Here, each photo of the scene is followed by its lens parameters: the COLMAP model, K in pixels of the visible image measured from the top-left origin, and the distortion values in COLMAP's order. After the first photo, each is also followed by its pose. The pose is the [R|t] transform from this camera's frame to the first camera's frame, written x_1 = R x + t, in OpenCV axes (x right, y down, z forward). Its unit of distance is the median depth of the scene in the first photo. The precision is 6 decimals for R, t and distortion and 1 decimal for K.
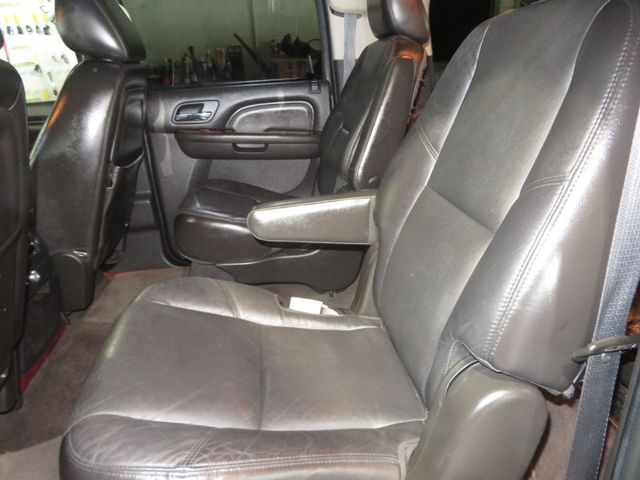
lens RADIAL K [[460.9, 0, 319.2], [0, 460.9, 249.4], [0, 0, 1]] dist [0.000231, -0.000956]
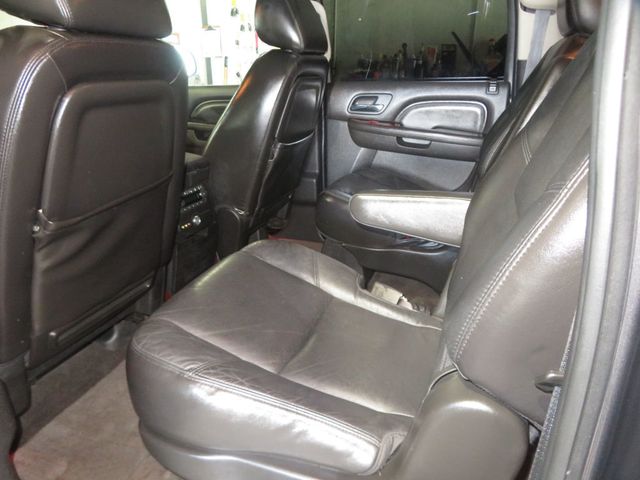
lens RADIAL K [[460.9, 0, 319.2], [0, 460.9, 249.4], [0, 0, 1]] dist [0.000231, -0.000956]
pose [[0.889611, 0.208878, -0.406155, 0.211015], [-0.208069, 0.976998, 0.046713, 0.007986], [0.406570, 0.042952, 0.912609, -0.006507]]
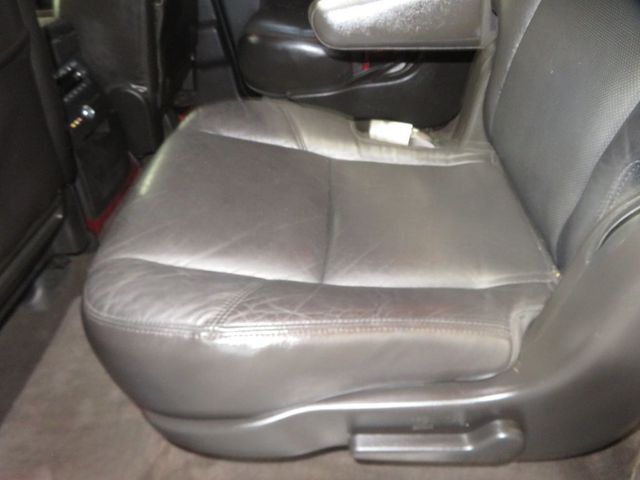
lens RADIAL K [[460.9, 0, 319.2], [0, 460.9, 249.4], [0, 0, 1]] dist [0.000231, -0.000956]
pose [[0.979685, 0.027635, -0.198630, 0.011000], [0.033885, 0.953408, 0.299774, 0.061671], [0.197659, -0.300415, 0.933103, 0.172617]]
